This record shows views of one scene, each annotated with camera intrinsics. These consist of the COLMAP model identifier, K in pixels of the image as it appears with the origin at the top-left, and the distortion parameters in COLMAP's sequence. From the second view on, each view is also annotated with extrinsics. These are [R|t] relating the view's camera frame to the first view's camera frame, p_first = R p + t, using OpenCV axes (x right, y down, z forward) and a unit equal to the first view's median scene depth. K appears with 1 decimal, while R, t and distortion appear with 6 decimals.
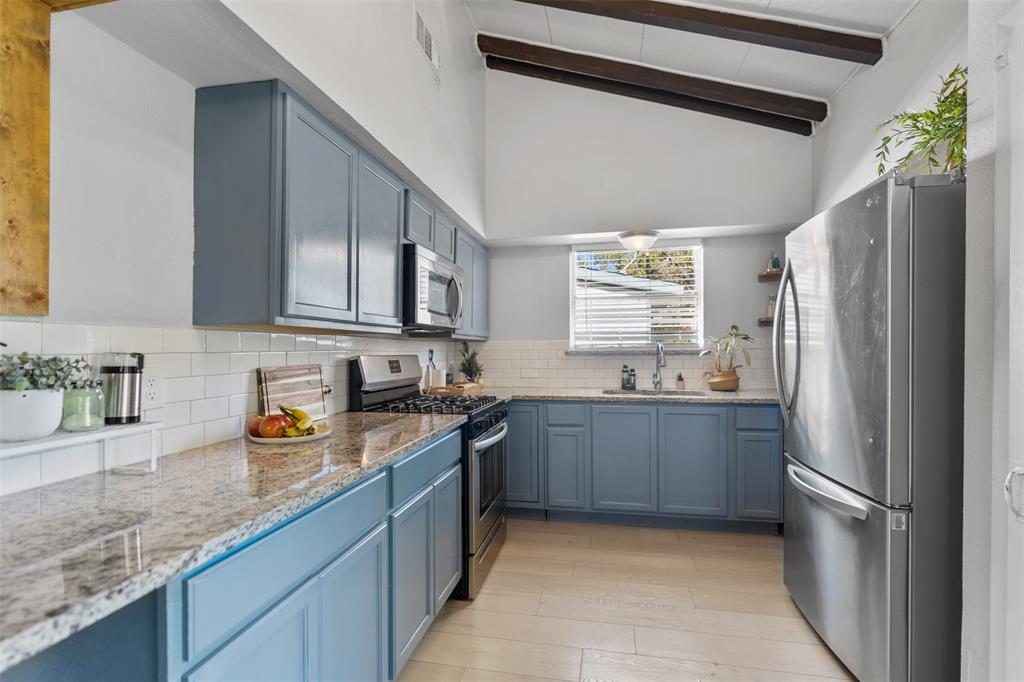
lens RADIAL K [[469.3, 0, 516.0], [0, 469.3, 346.1], [0, 0, 1]] dist [-0.005823, 0.003111]
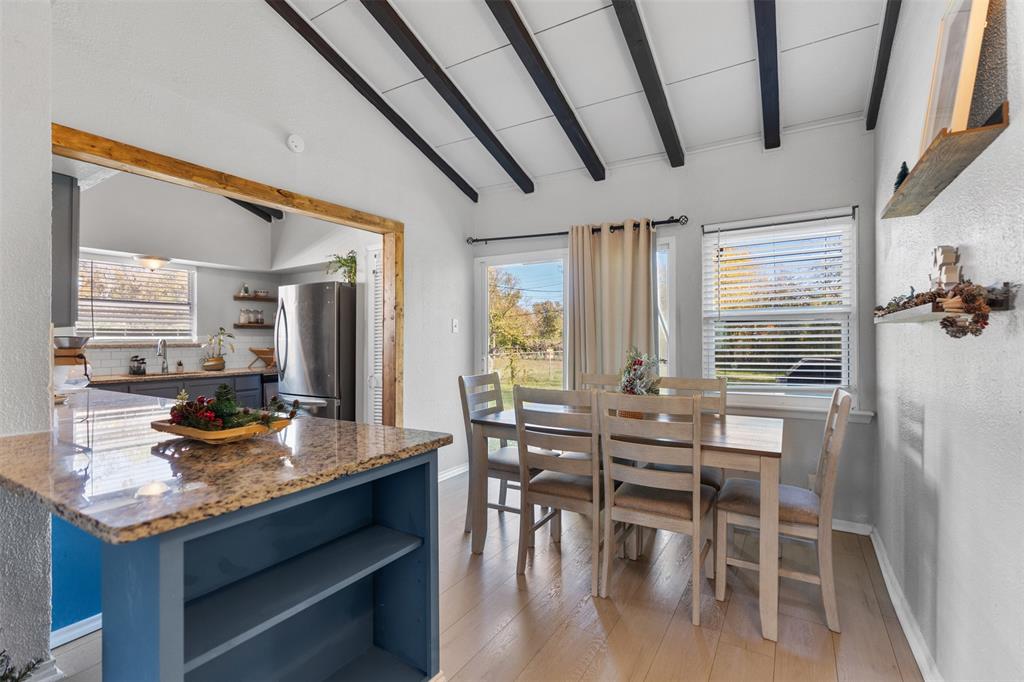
lens RADIAL K [[469.3, 0, 508.4], [0, 469.3, 336.9], [0, 0, 1]] dist [-0.005823, 0.003111]
pose [[0.345336, 0.014223, 0.938371, -0.616857], [-0.002450, 0.999895, -0.014254, 0.005294], [-0.938476, 0.002623, 0.345334, -0.393991]]
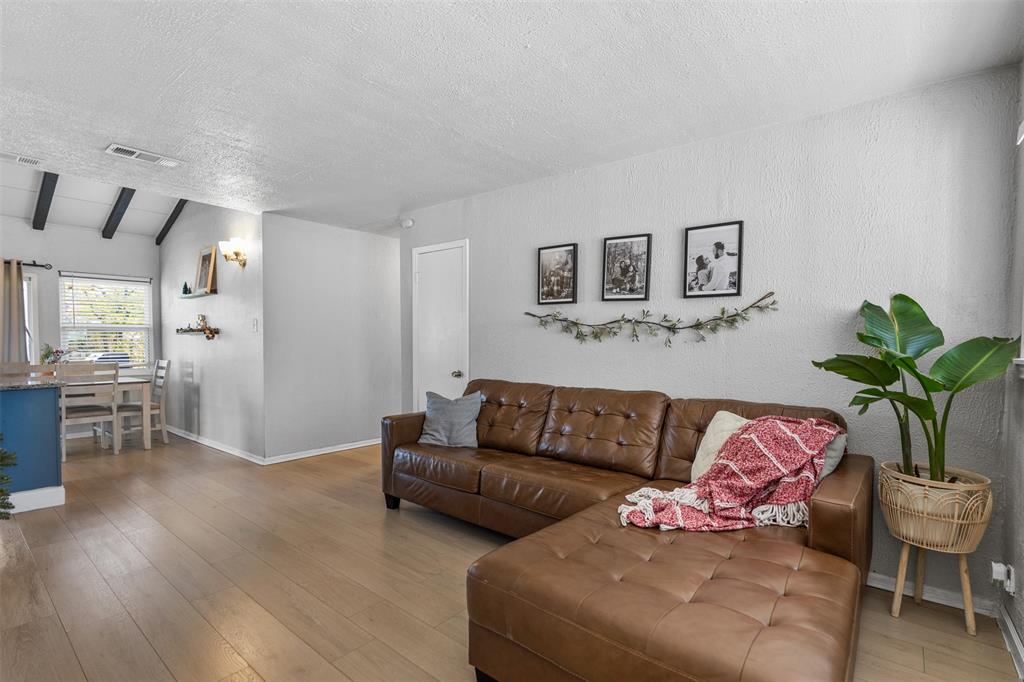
lens RADIAL K [[469.3, 0, 527.0], [0, 469.3, 363.2], [0, 0, 1]] dist [-0.005823, 0.003111]
pose [[-0.892723, -0.015713, 0.450332, -1.668832], [-0.000995, 0.999458, 0.032901, 0.021832], [-0.450605, 0.028924, -0.892255, 0.239169]]
